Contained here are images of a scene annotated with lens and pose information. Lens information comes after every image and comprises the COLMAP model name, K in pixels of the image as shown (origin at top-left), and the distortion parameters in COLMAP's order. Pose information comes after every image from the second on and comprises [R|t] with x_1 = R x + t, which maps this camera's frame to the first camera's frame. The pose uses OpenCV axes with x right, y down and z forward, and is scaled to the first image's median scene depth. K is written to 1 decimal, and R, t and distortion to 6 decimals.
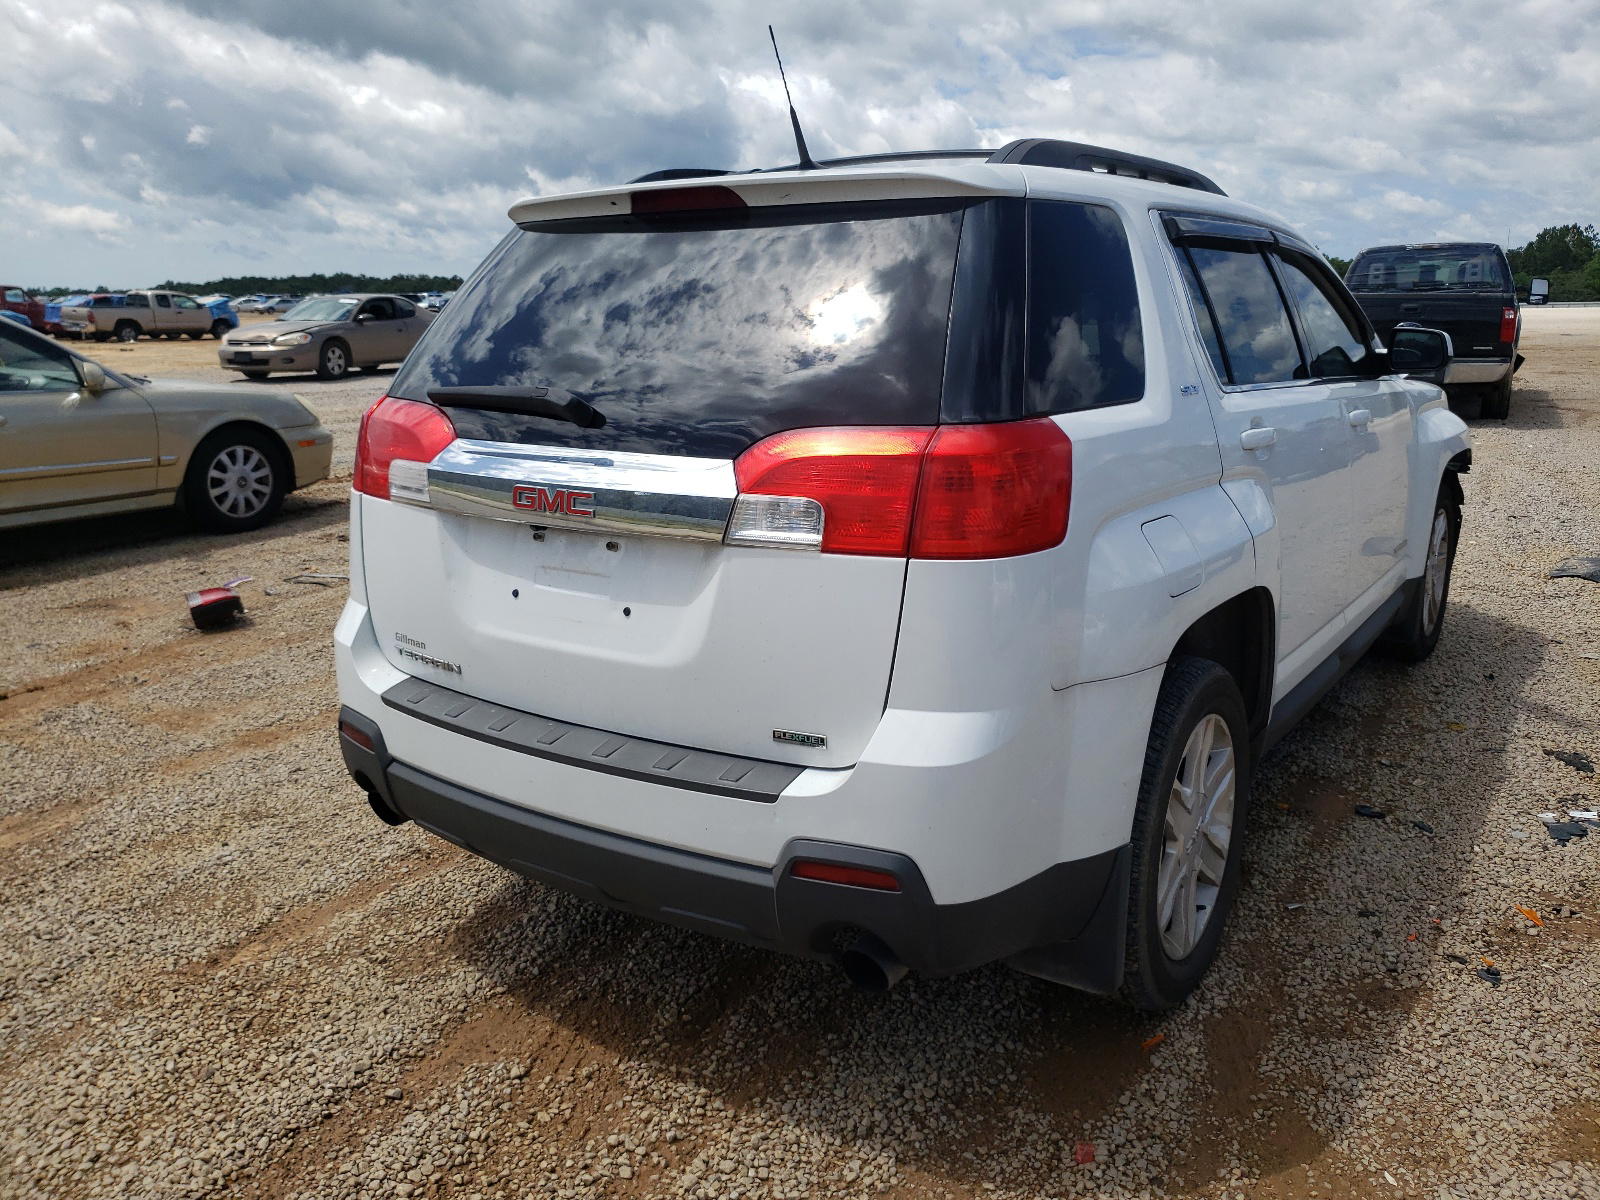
lens RADIAL K [[1219.5, 0, 799.2], [0, 1219.5, 598.0], [0, 0, 1]] dist [0.012046, 0.003648]
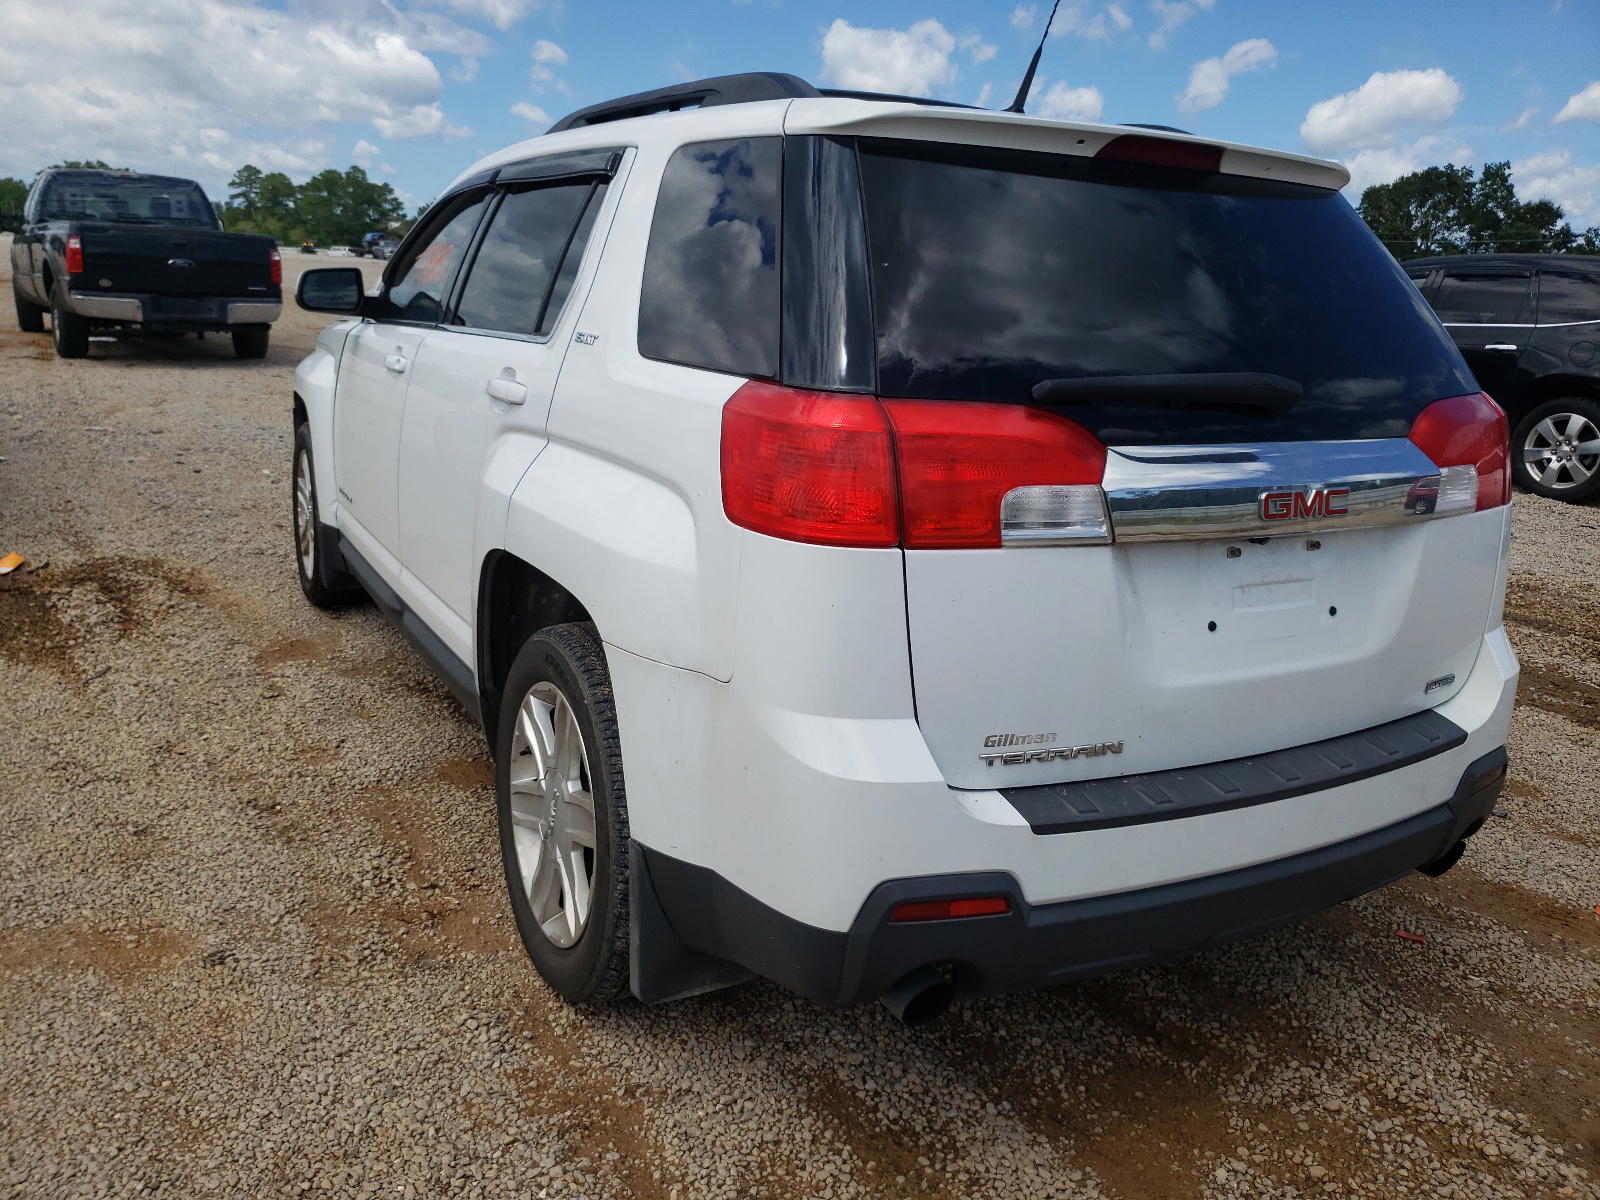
lens RADIAL K [[1219.5, 0, 799.3], [0, 1219.5, 602.2], [0, 0, 1]] dist [0.012046, 0.003648]
pose [[0.474121, -0.199382, 0.857587, -1.028911], [0.151150, 0.977994, 0.143812, -0.173765], [-0.867389, 0.061441, 0.493824, 0.800662]]
